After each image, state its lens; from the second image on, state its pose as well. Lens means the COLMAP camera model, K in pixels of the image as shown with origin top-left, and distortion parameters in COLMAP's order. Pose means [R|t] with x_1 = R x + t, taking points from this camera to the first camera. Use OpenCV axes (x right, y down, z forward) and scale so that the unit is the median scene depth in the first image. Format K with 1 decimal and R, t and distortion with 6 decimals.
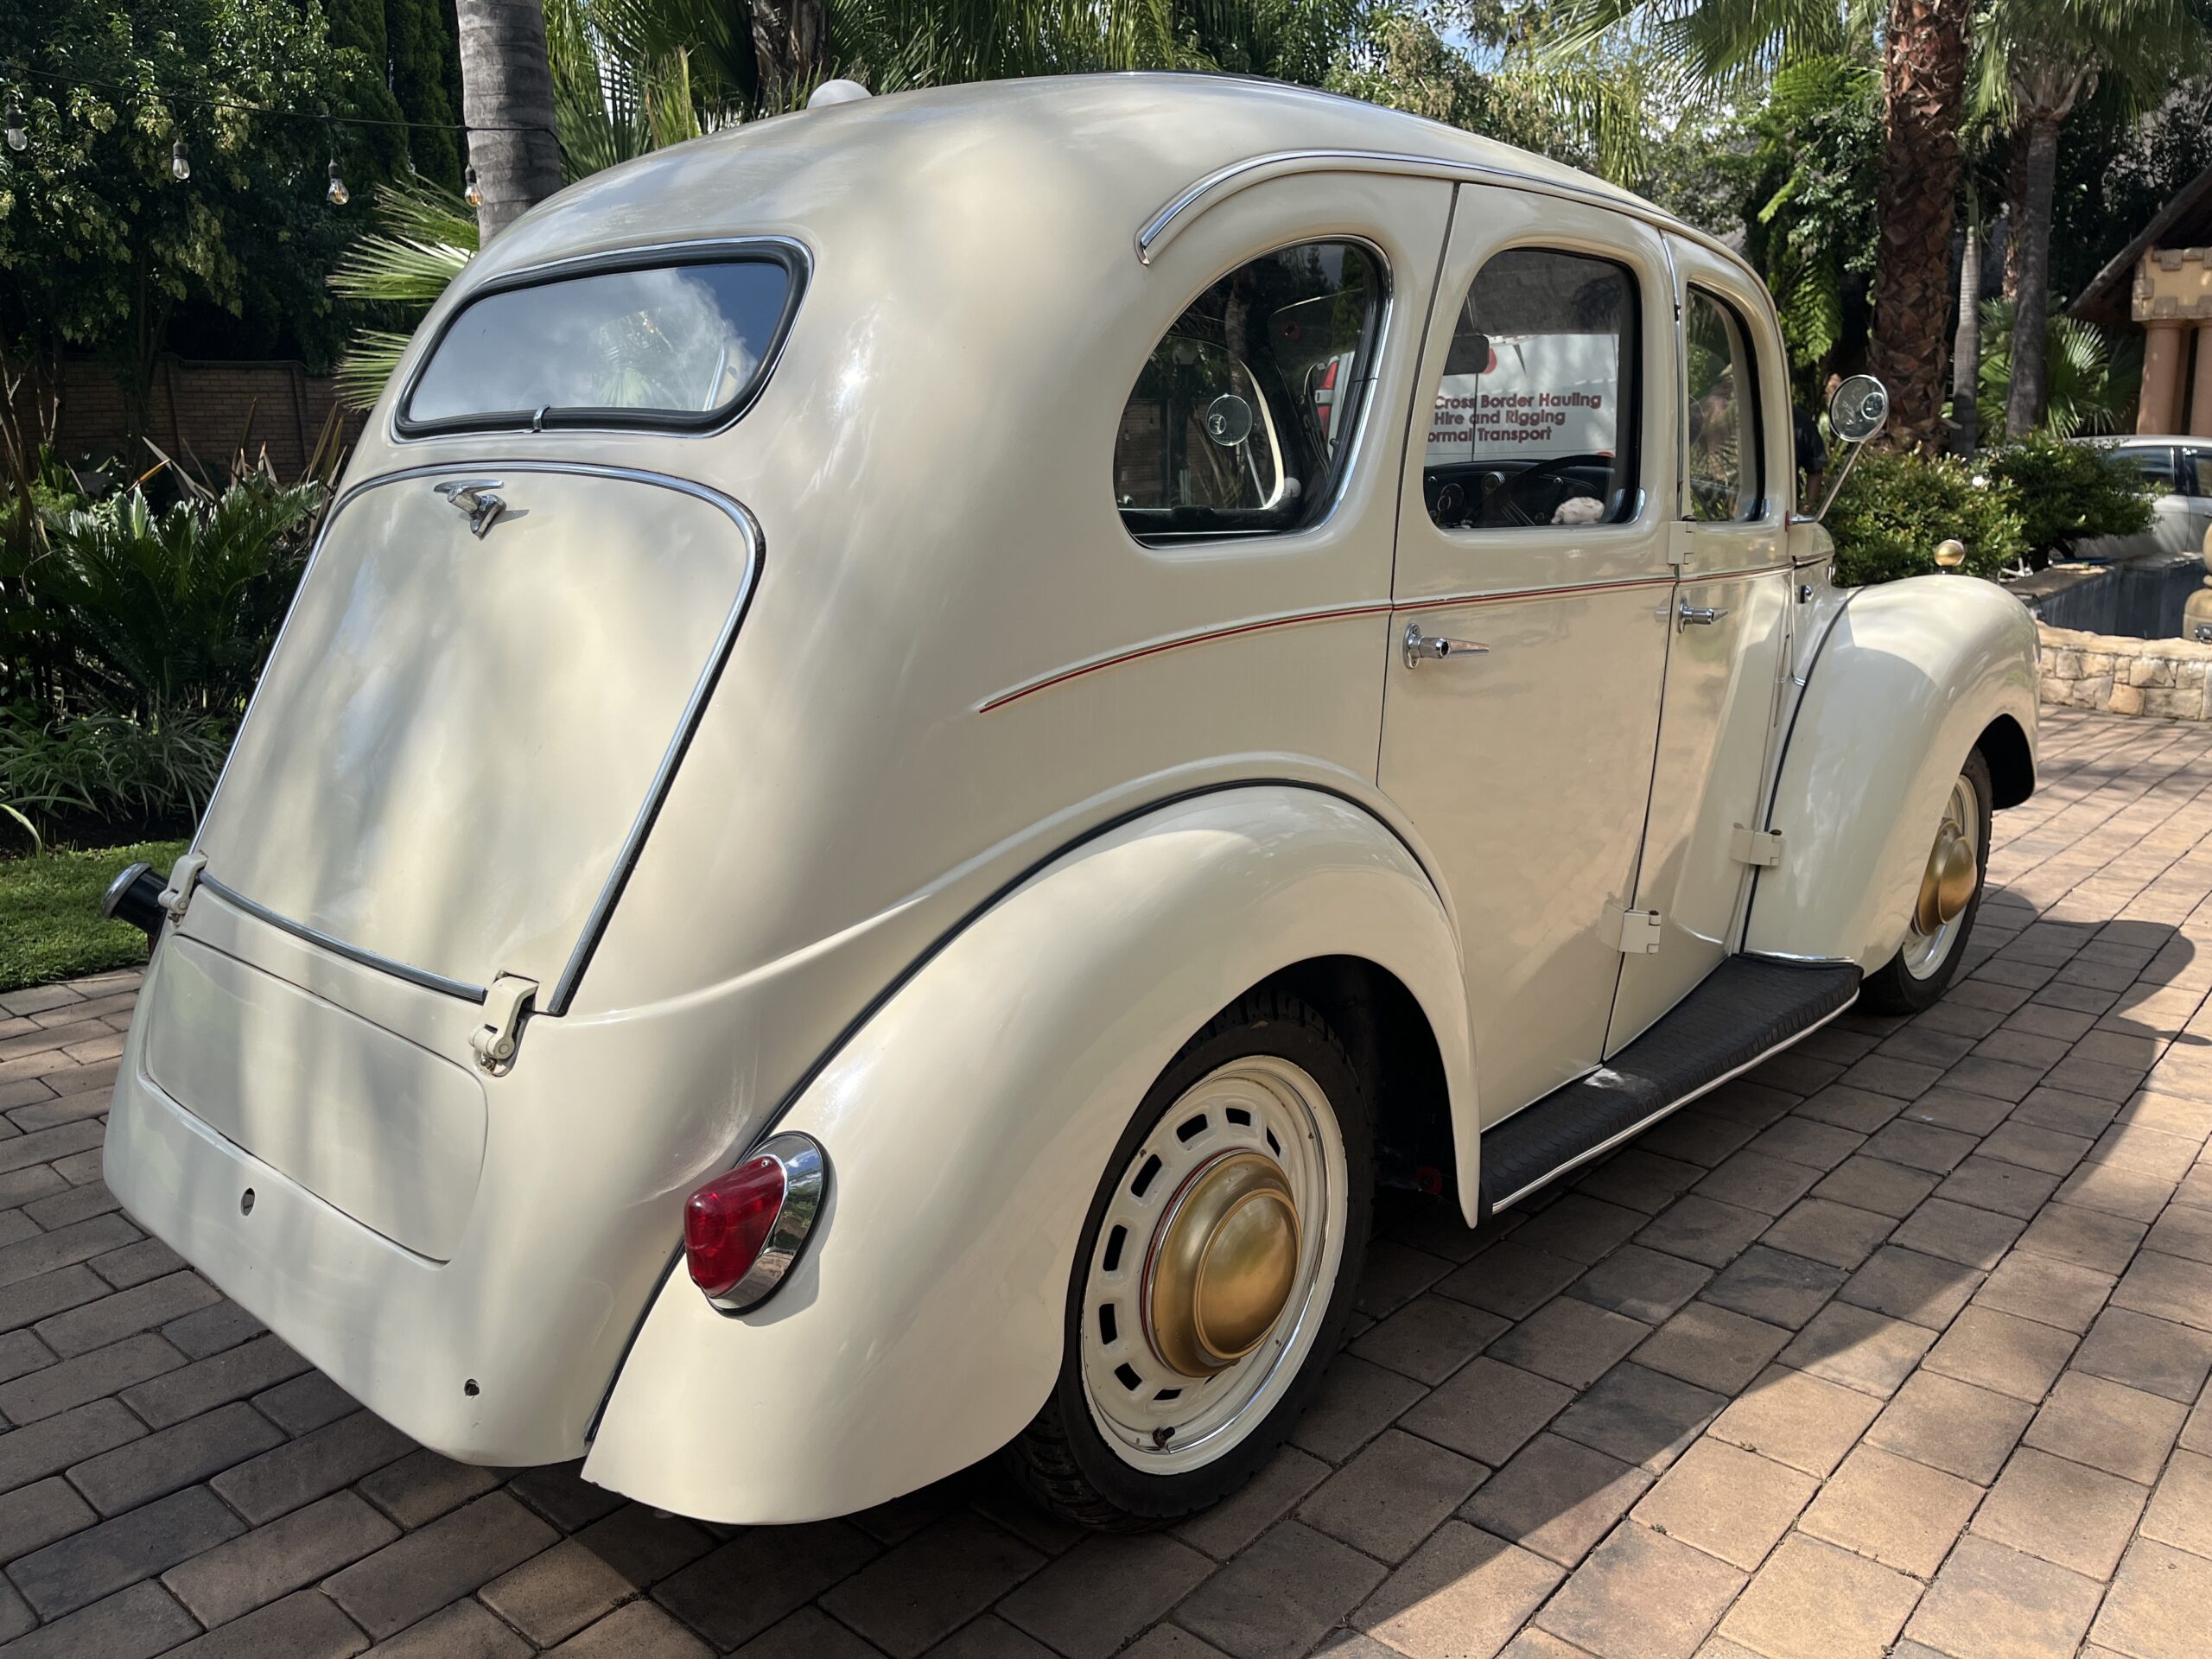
lens RADIAL K [[1689.2, 0, 1106.0], [0, 1689.2, 829.5], [0, 0, 1]] dist [0.045978, -0.048236]
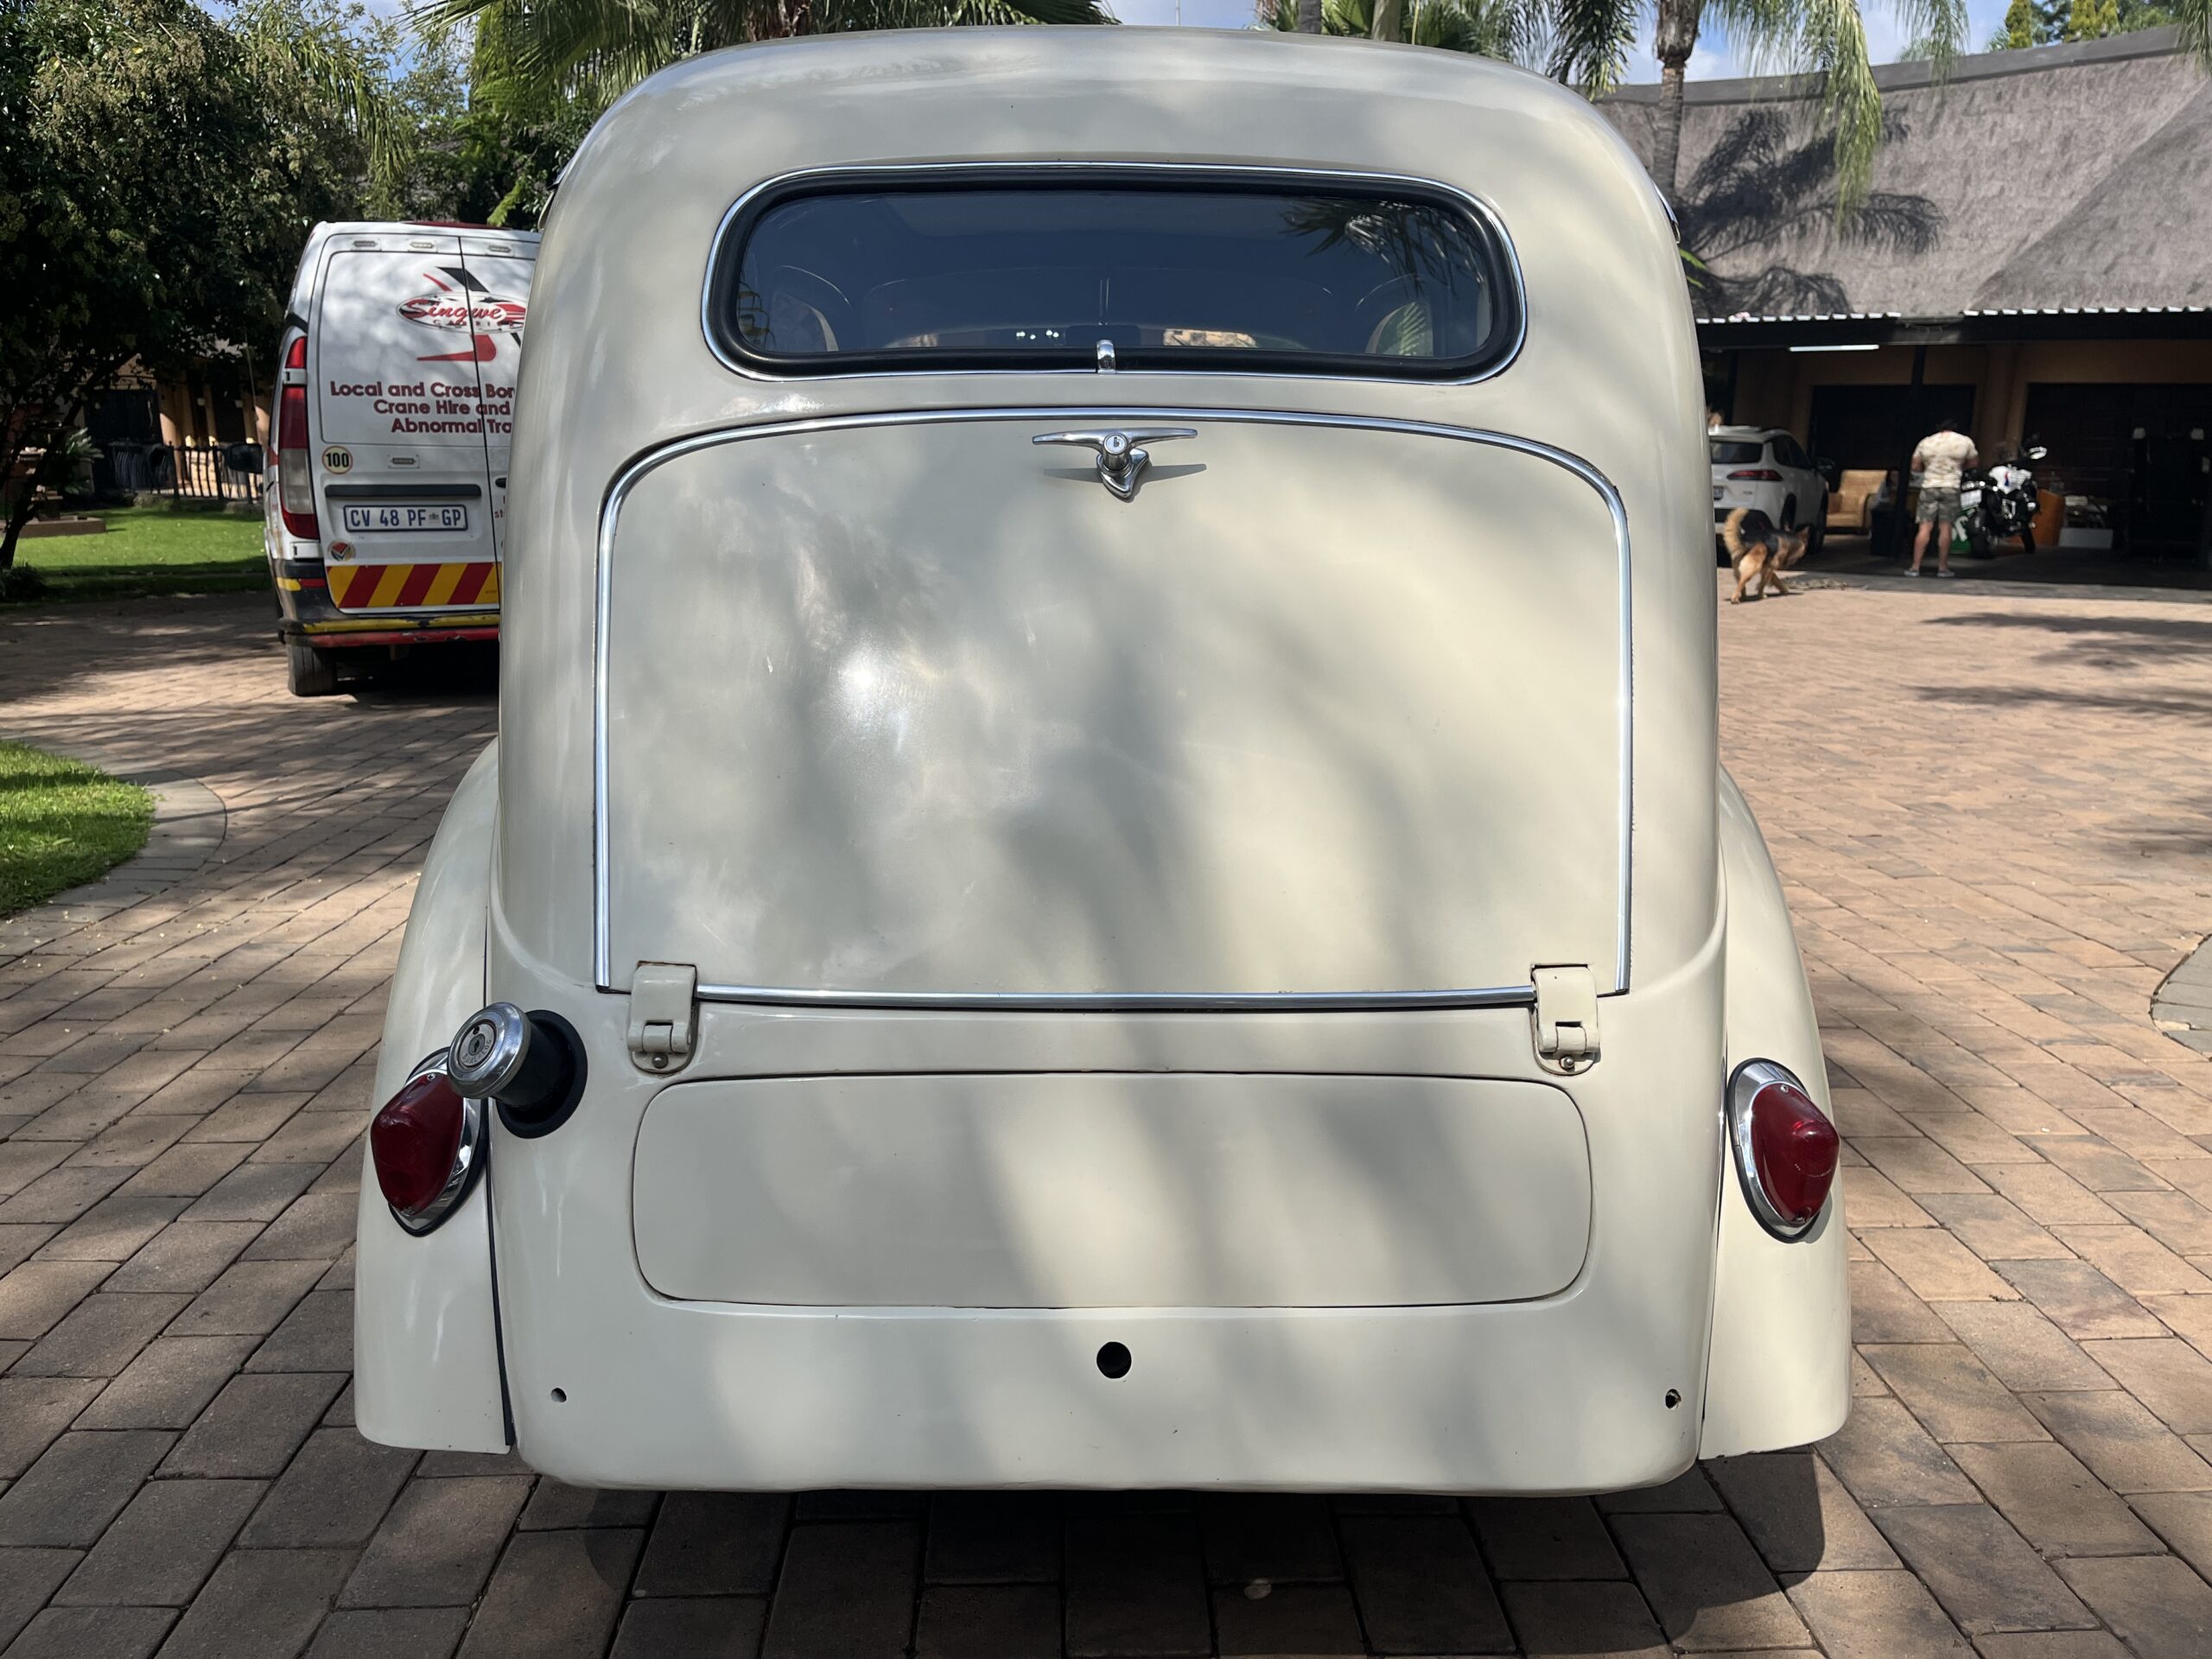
lens RADIAL K [[1689.2, 0, 1106.0], [0, 1689.2, 829.5], [0, 0, 1]] dist [0.045978, -0.048236]
pose [[0.721919, -0.137630, 0.678152, -0.127658], [0.139752, 0.988825, 0.051909, -0.007504], [-0.677718, 0.057299, 0.733086, 0.054251]]
